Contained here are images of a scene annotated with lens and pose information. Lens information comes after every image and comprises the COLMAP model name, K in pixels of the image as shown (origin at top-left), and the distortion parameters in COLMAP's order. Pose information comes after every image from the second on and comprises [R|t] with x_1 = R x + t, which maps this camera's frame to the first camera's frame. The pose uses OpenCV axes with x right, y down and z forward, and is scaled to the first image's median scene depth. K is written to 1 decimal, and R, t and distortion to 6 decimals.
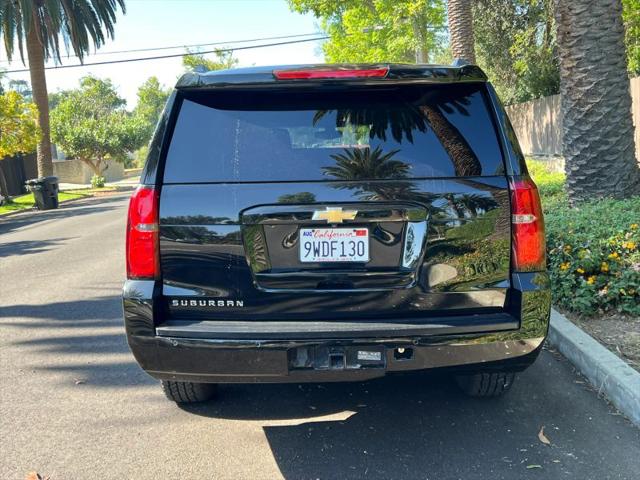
lens RADIAL K [[724.8, 0, 320.0], [0, 724.8, 240.0], [0, 0, 1]] dist [0.016373, 0.011251]
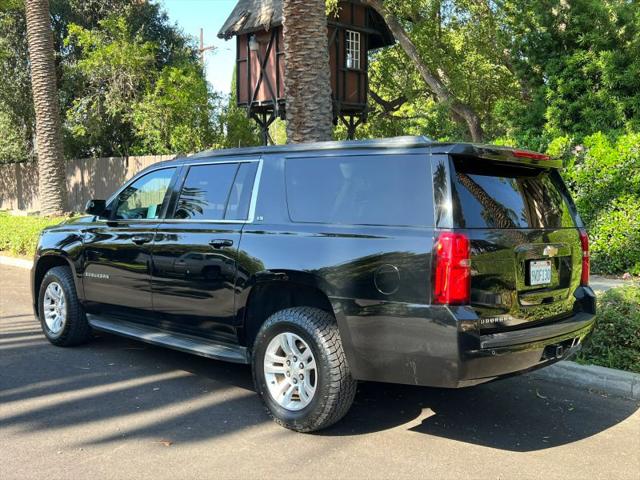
lens RADIAL K [[670.2, 0, 328.3], [0, 670.2, 239.2], [0, 0, 1]] dist [0.035850, -0.001532]
pose [[0.676855, 0.007843, 0.736075, -0.530410], [0.050561, 0.997086, -0.057118, -0.002667], [-0.734378, 0.075877, 0.674486, 0.163661]]
